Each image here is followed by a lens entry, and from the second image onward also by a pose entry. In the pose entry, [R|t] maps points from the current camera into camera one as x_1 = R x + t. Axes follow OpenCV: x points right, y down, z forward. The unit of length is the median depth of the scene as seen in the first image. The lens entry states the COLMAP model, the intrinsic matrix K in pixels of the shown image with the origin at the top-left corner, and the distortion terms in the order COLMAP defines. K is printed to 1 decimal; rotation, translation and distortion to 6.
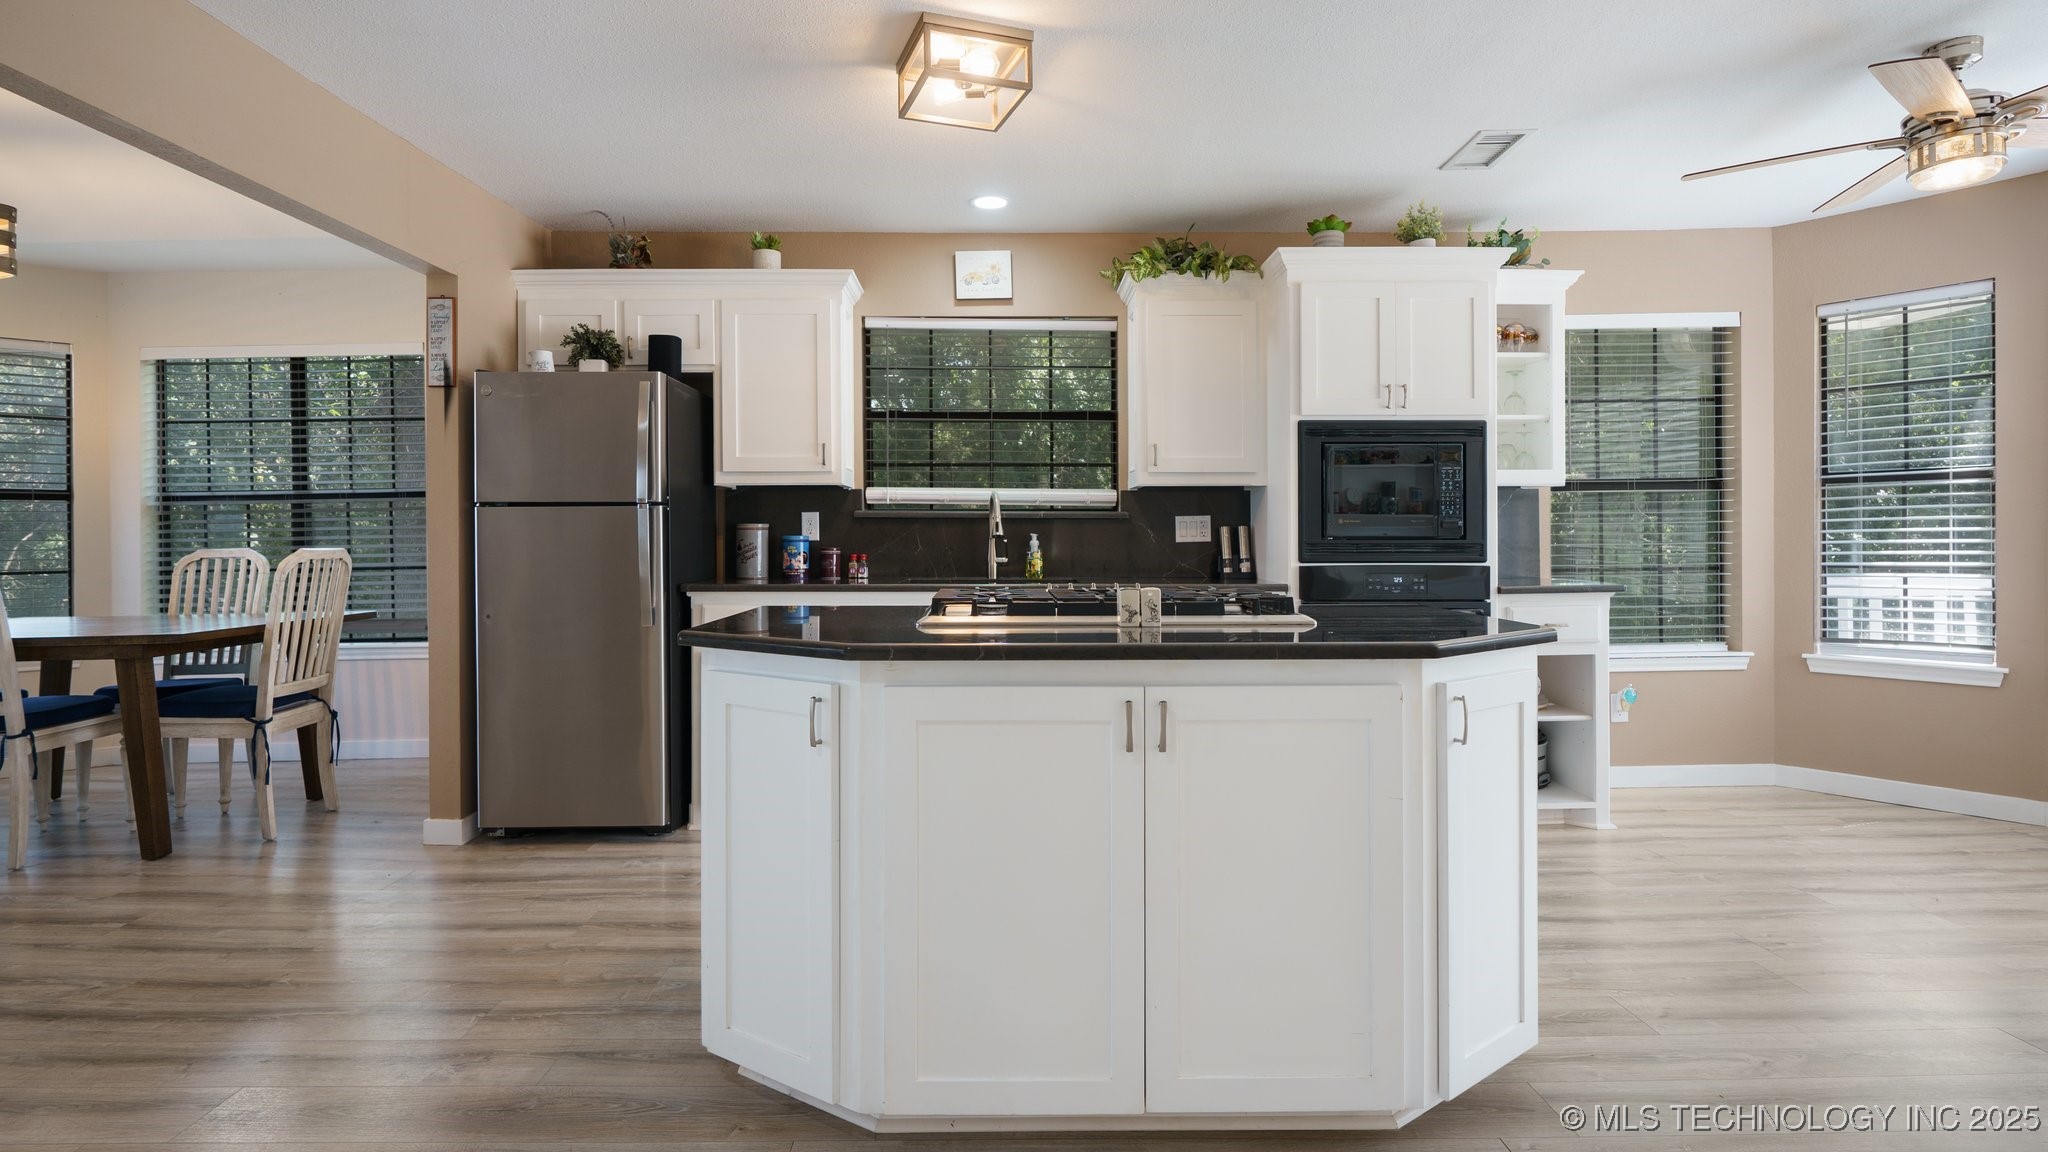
lens RADIAL K [[956.7, 0, 1066.0], [0, 956.7, 538.0], [0, 0, 1]] dist [-0.000810, -0.000276]
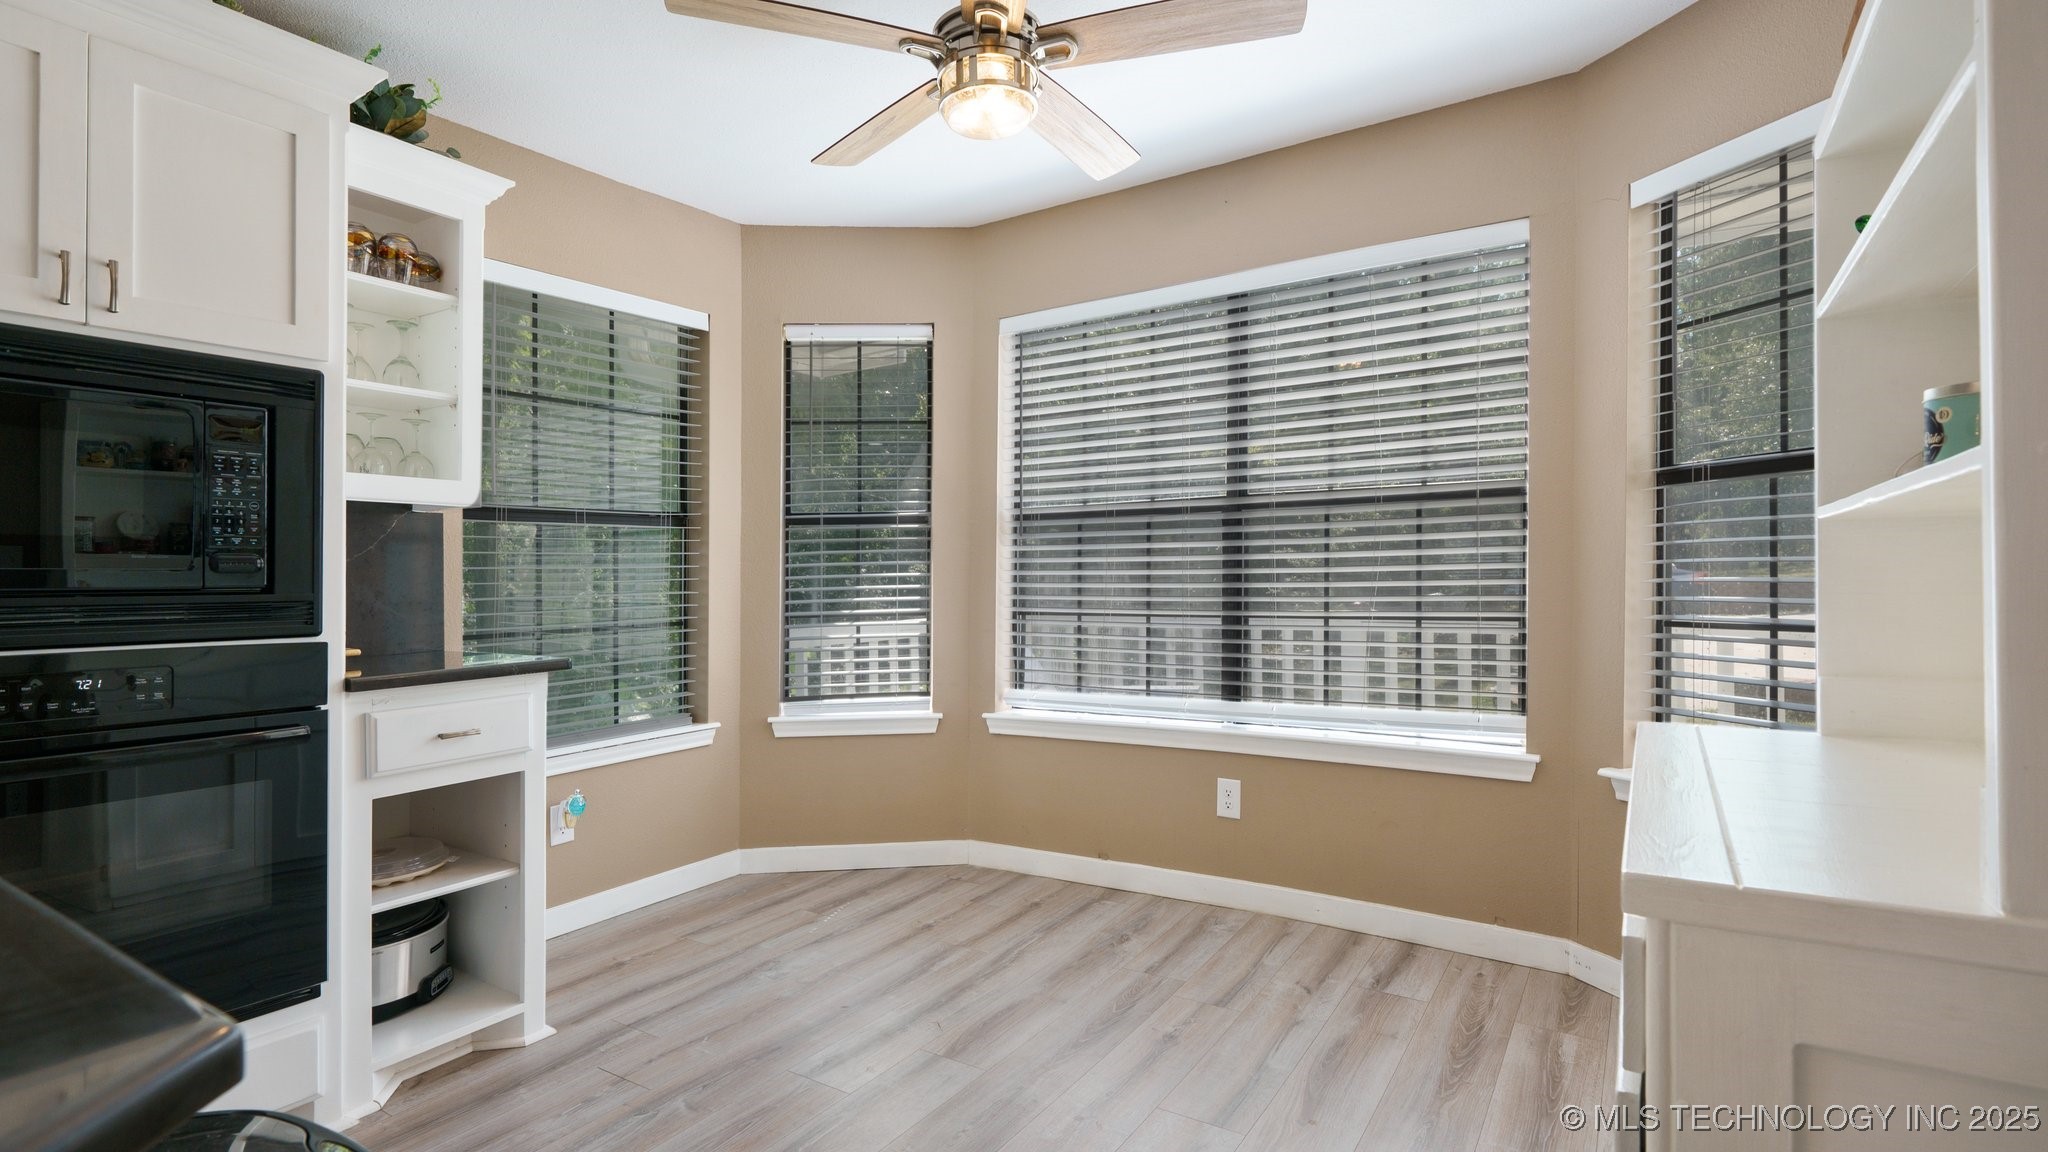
lens RADIAL K [[956.7, 0, 1066.0], [0, 956.7, 538.0], [0, 0, 1]] dist [-0.000810, -0.000276]
pose [[0.536458, 0.031543, 0.843337, 0.184133], [0.015235, 0.998776, -0.047047, 0.001904], [-0.843790, 0.038087, 0.535321, 0.313362]]
